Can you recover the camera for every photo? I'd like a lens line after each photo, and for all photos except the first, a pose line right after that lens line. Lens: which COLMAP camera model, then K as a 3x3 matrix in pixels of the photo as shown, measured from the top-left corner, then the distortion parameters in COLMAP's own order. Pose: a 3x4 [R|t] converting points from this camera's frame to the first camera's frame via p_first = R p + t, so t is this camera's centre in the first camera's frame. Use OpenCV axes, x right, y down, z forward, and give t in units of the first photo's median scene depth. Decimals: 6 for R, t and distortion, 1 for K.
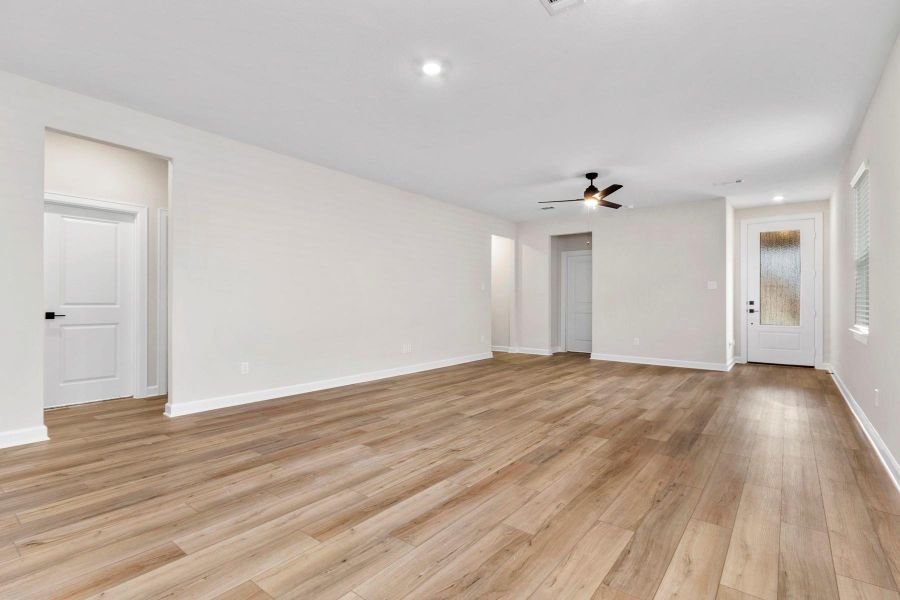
lens RADIAL K [[424.9, 0, 450.0], [0, 424.9, 300.0], [0, 0, 1]] dist [-0.002211, -0.000082]
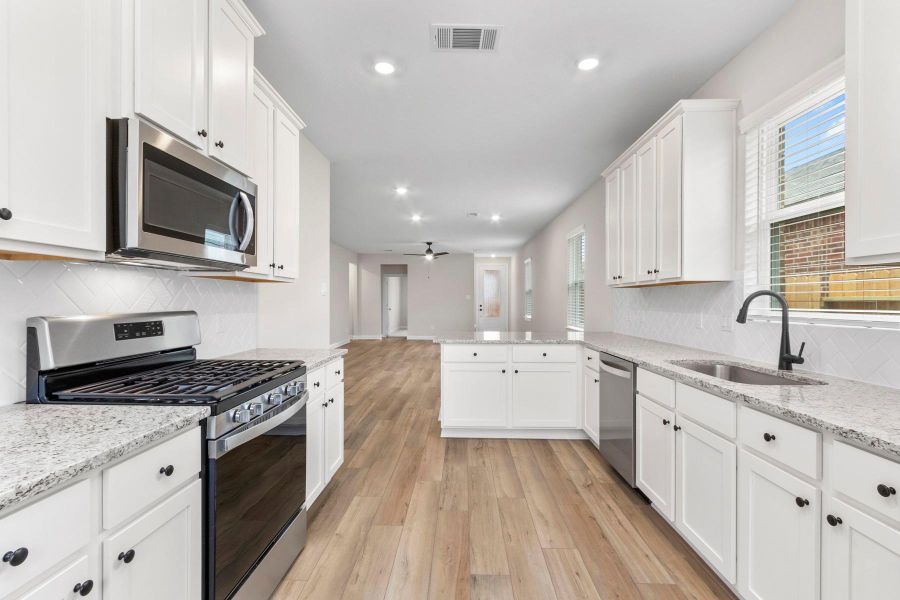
lens RADIAL K [[412.6, 0, 450.0], [0, 412.6, 300.0], [0, 0, 1]] dist [-0.001384, -0.000037]
pose [[0.803424, -0.000826, 0.595406, -0.598984], [-0.000087, 0.999999, 0.001505, -0.025131], [-0.595407, -0.001261, 0.803424, -0.493621]]
